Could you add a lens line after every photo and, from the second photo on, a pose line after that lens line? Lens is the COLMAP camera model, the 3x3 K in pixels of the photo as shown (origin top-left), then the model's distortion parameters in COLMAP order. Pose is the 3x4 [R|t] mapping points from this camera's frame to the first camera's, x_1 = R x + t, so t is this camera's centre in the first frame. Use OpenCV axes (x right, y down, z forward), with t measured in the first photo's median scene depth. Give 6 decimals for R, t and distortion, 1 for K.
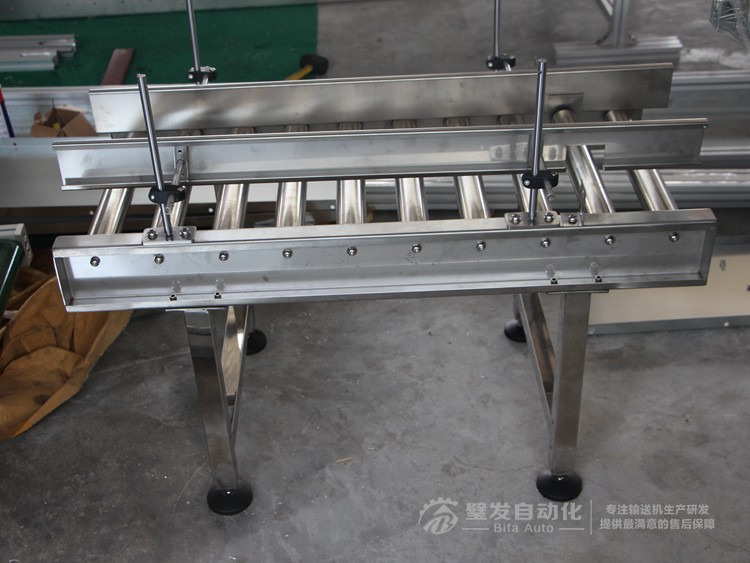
lens RADIAL K [[1052.5, 0, 375.0], [0, 1052.5, 281.5], [0, 0, 1]] dist [0.017291, -0.019229]
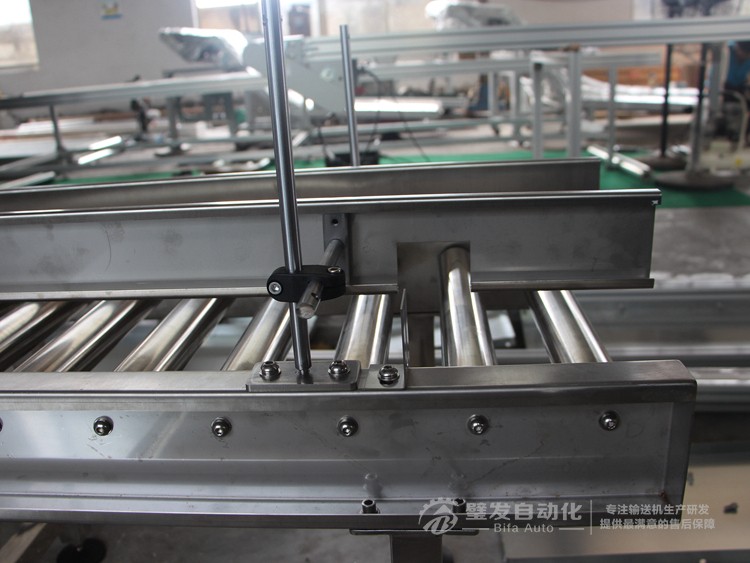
lens RADIAL K [[688.3, 0, 375.0], [0, 688.3, 281.5], [0, 0, 1]] dist [-0.094941, -0.007358]
pose [[0.995524, 0.011075, -0.093856, 0.201651], [-0.037141, 0.959054, -0.280779, -0.012045], [0.086903, 0.283008, 0.955172, 0.663233]]
